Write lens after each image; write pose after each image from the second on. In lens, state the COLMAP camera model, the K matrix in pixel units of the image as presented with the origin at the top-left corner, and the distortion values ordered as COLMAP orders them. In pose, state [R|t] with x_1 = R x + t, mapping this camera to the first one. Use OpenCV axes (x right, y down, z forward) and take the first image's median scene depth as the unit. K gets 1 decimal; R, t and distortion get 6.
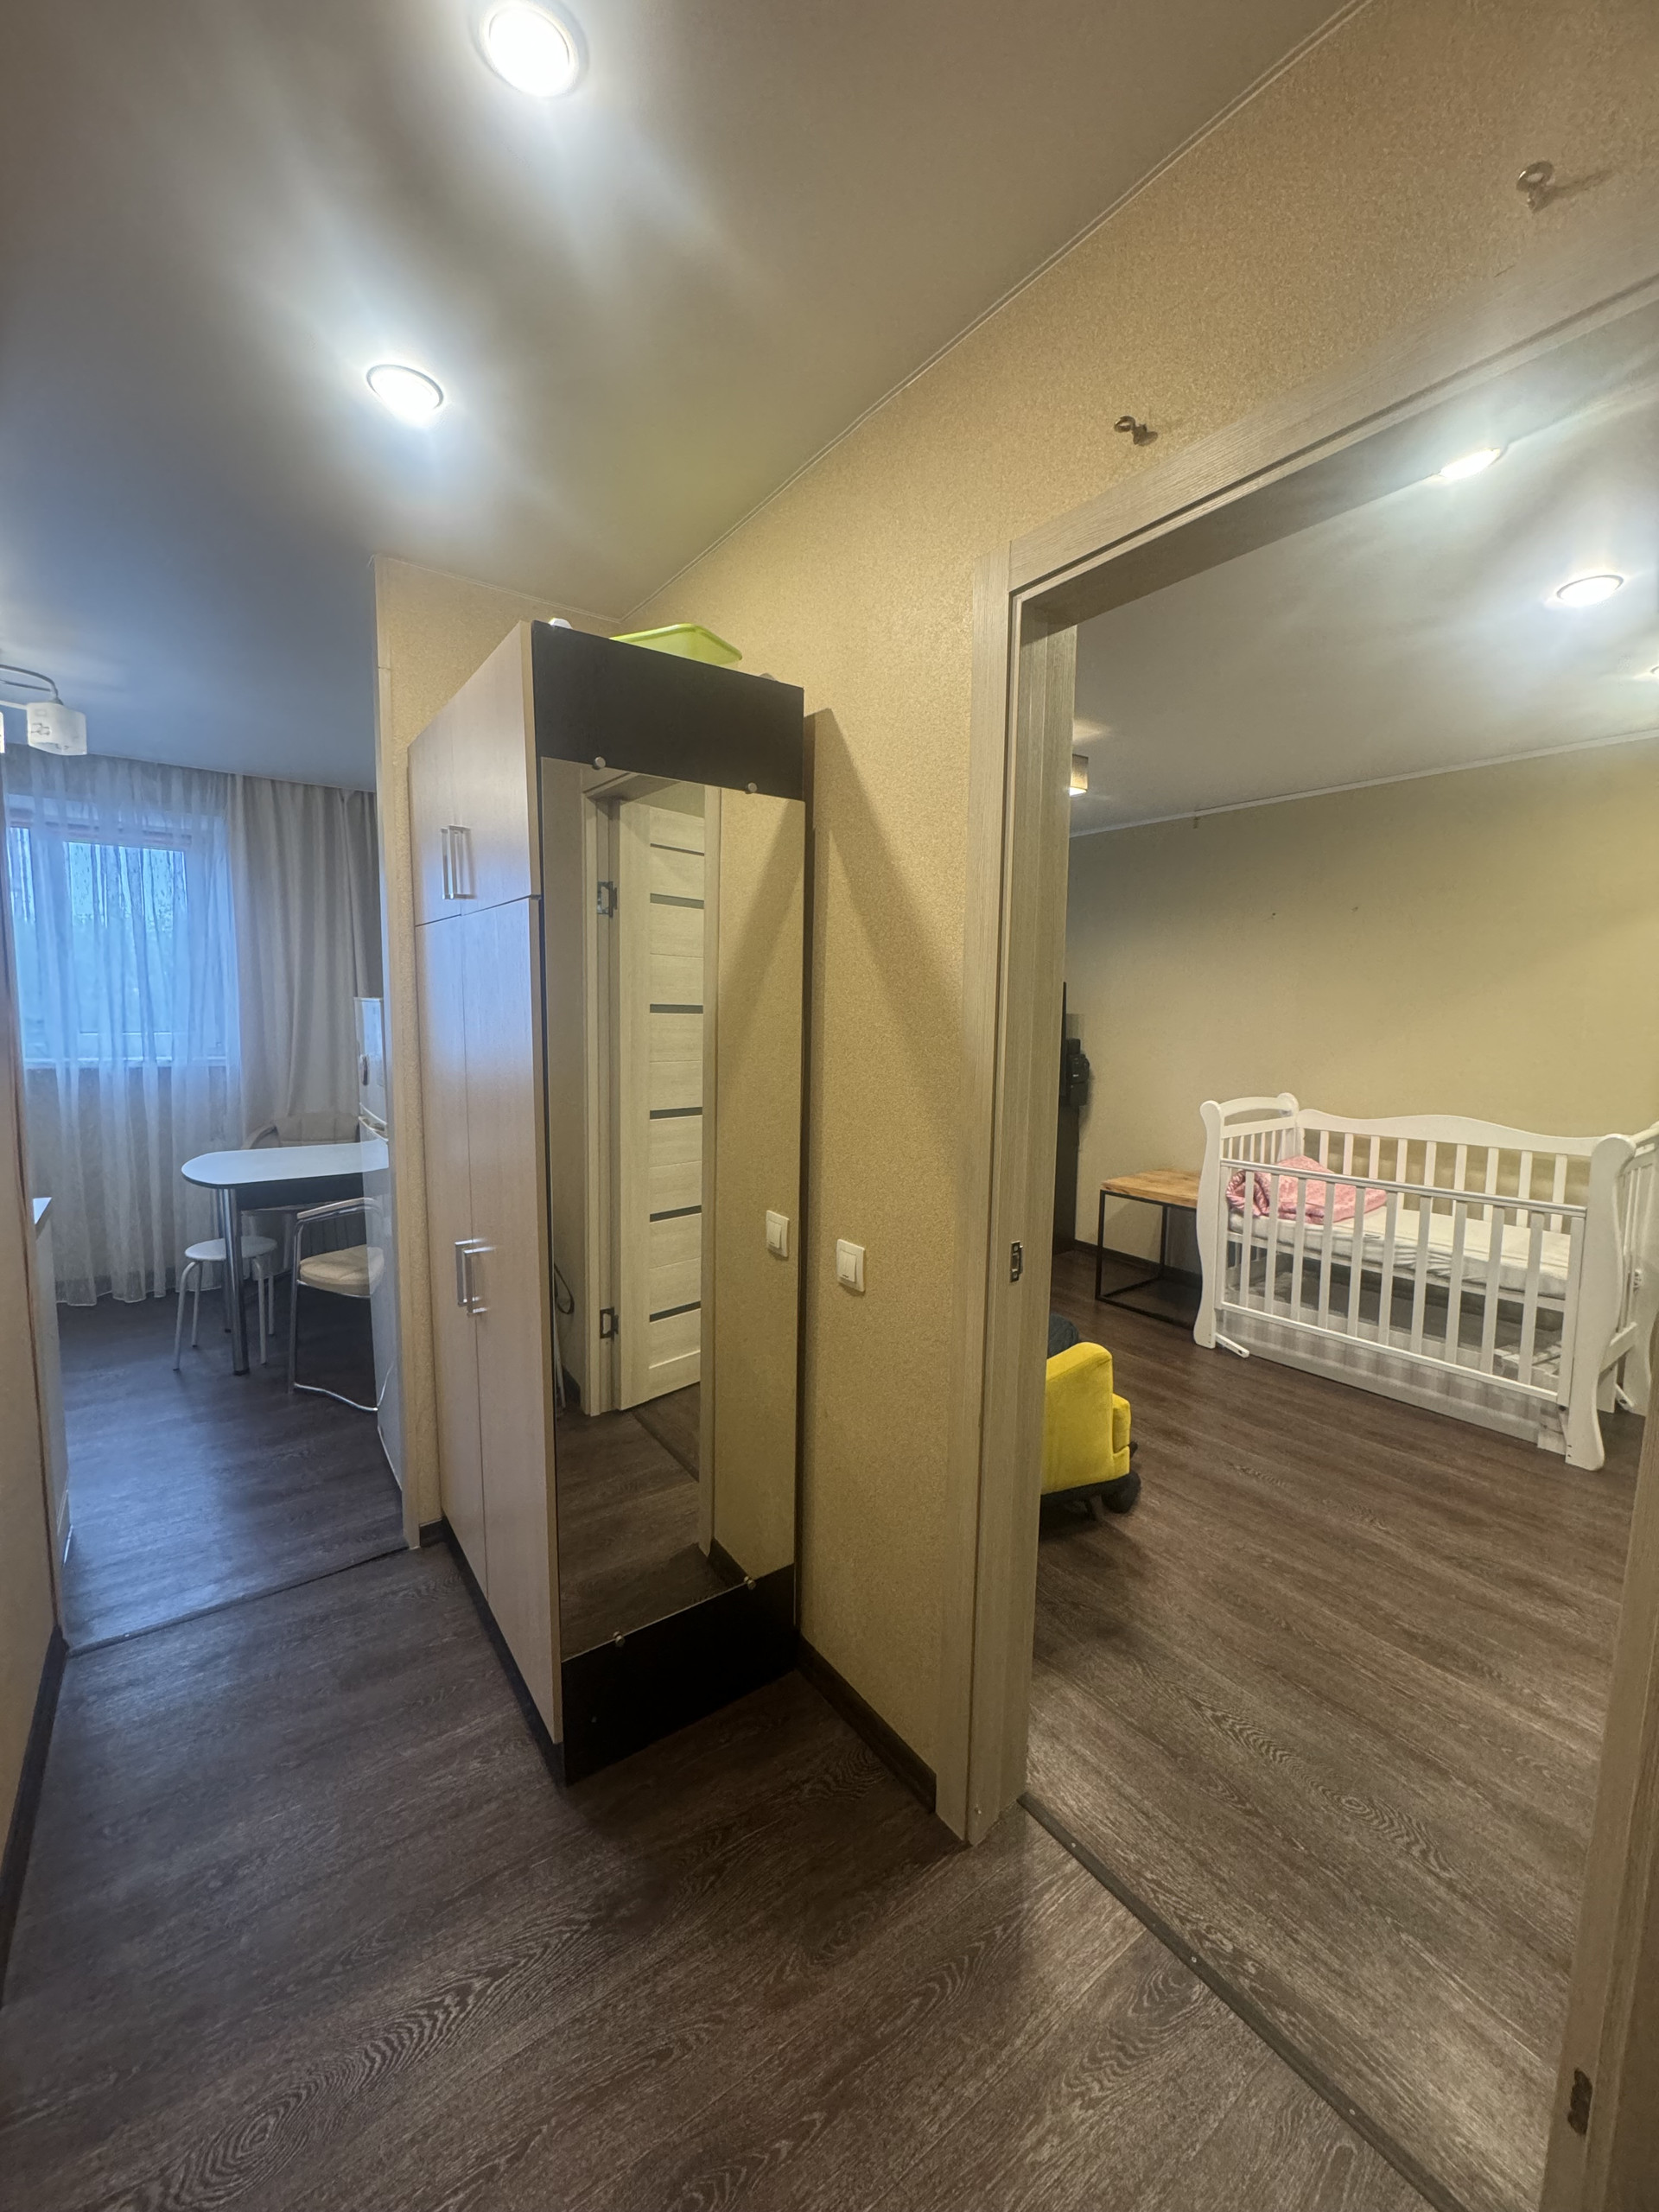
lens RADIAL K [[884.5, 0, 830.7], [0, 884.5, 1104.1], [0, 0, 1]] dist [-0.001296, 0.000760]
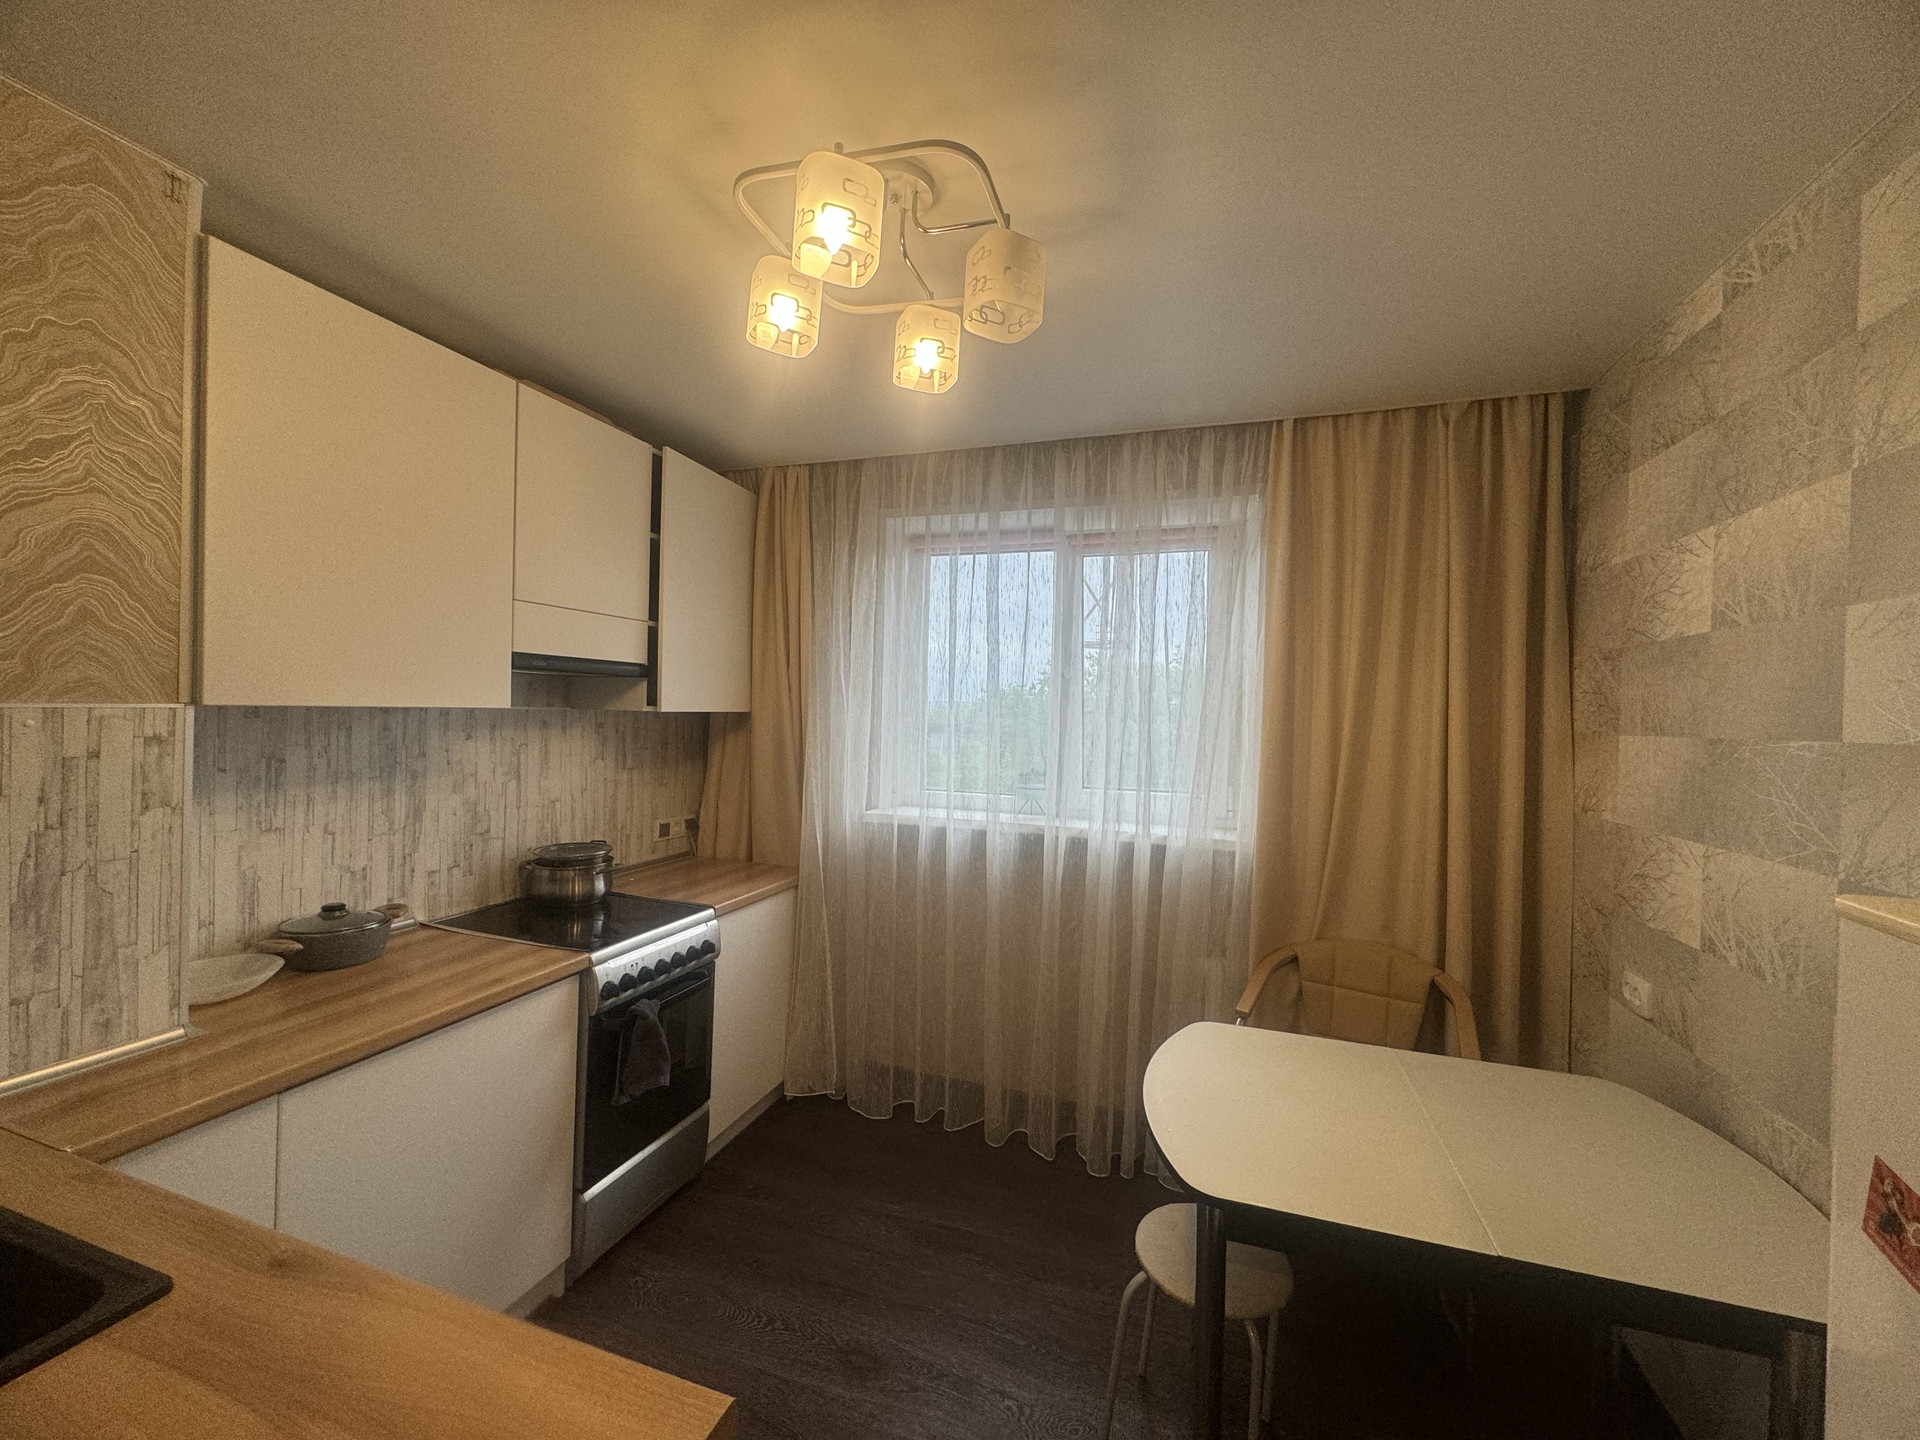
lens RADIAL K [[767.7, 0, 940.1], [0, 767.7, 719.0], [0, 0, 1]] dist [-0.001296, 0.000760]
pose [[0.559161, 0.003505, -0.829052, -0.544127], [-0.109257, 0.991581, -0.069497, -0.128835], [0.821828, 0.129440, 0.554837, 0.799481]]
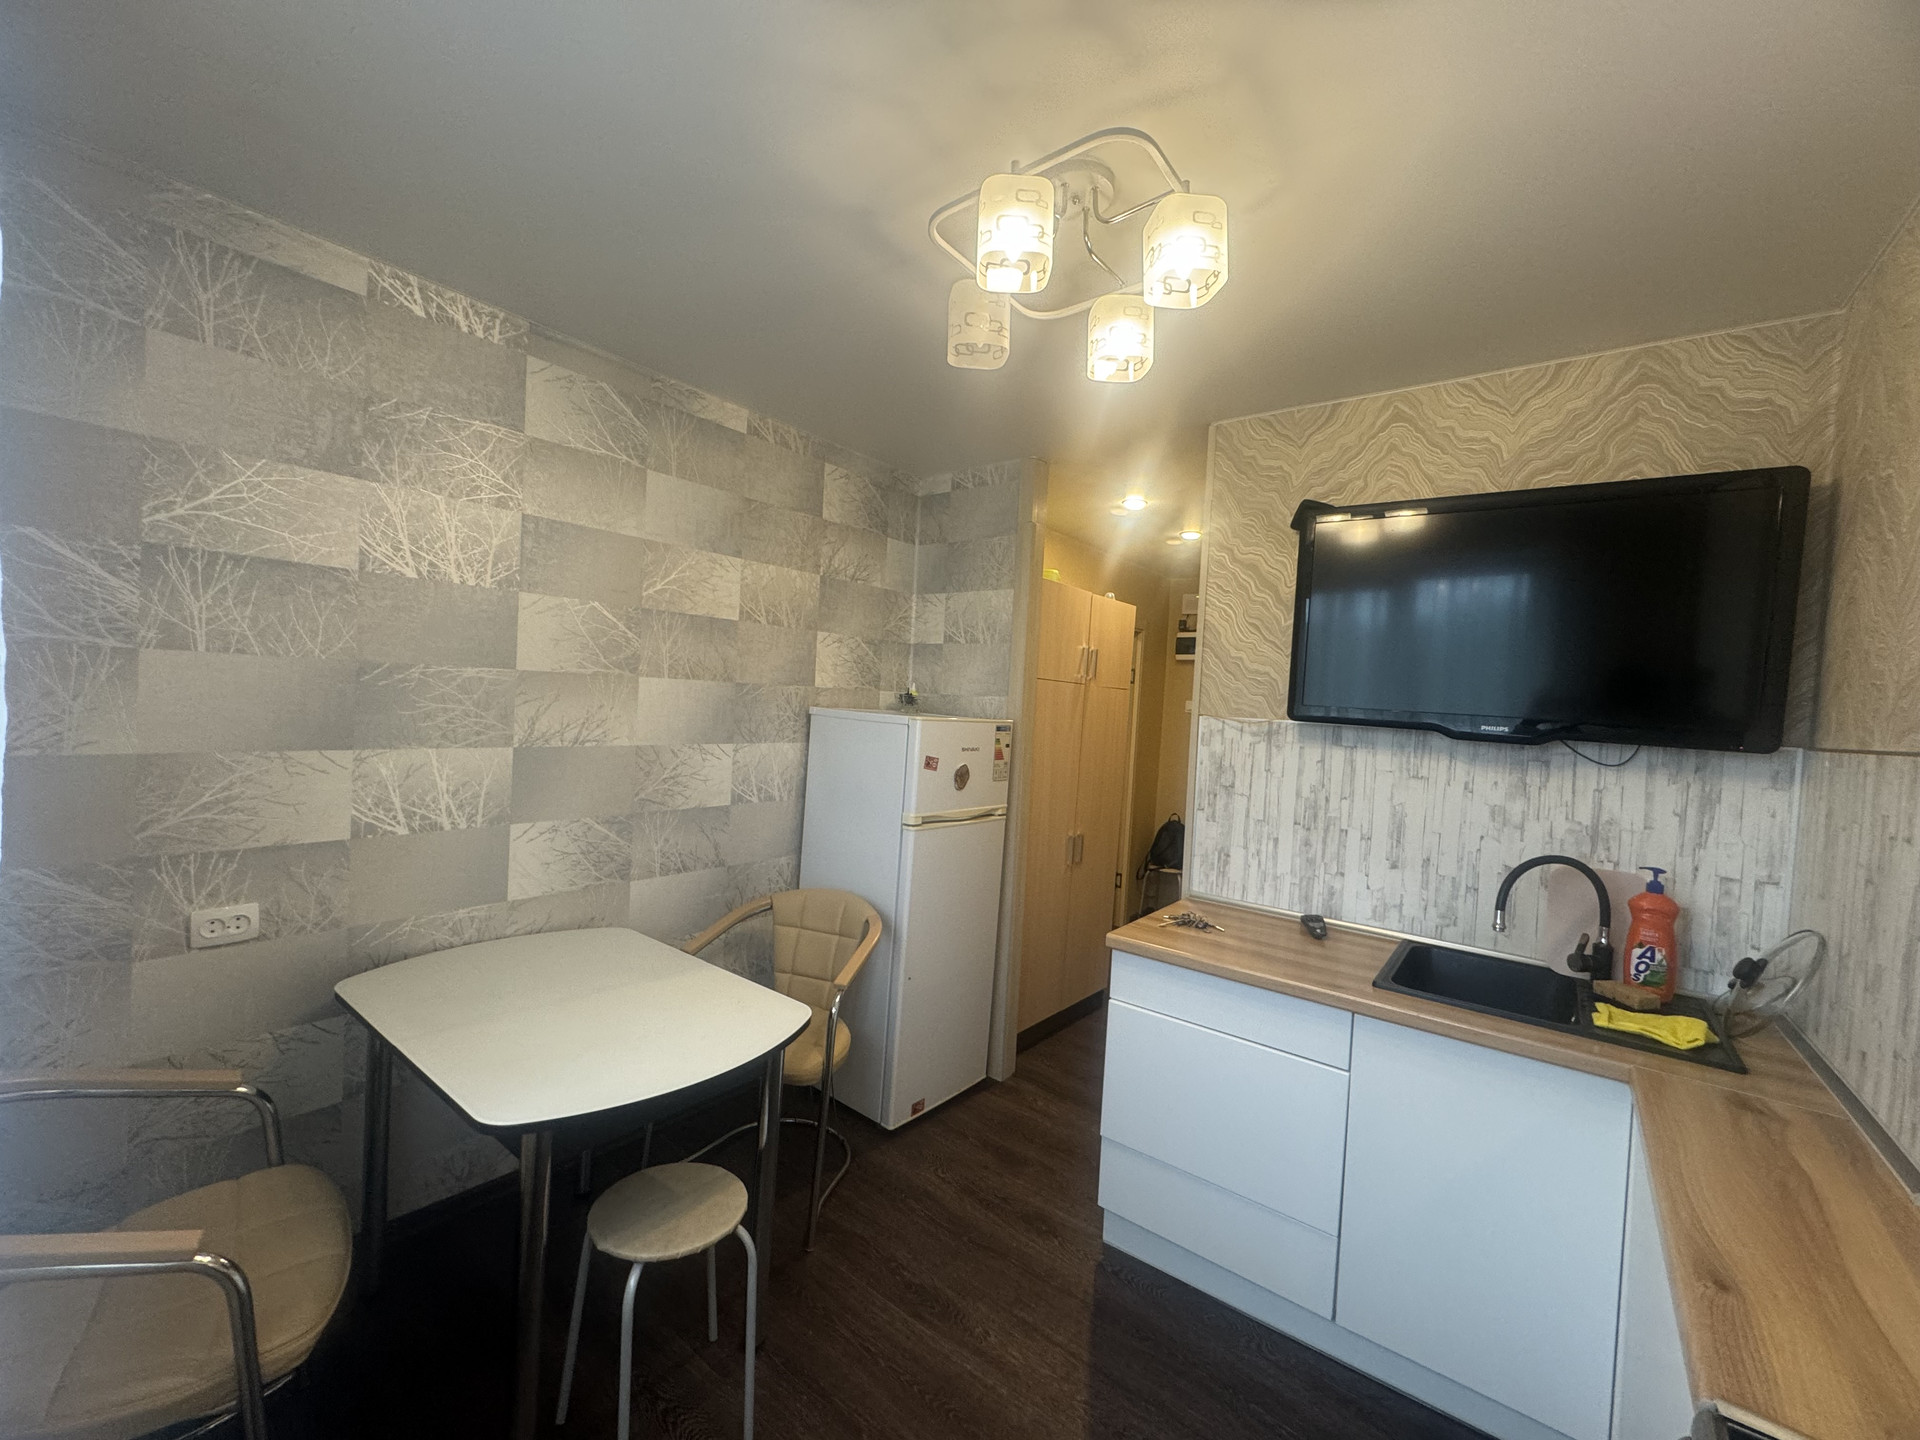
lens RADIAL K [[767.7, 0, 960.7], [0, 767.7, 719.0], [0, 0, 1]] dist [-0.001296, 0.000760]
pose [[-0.271890, -0.055420, 0.960731, -1.472316], [0.048190, 0.996304, 0.071110, -0.186456], [-0.961121, 0.065632, -0.268214, 1.244294]]
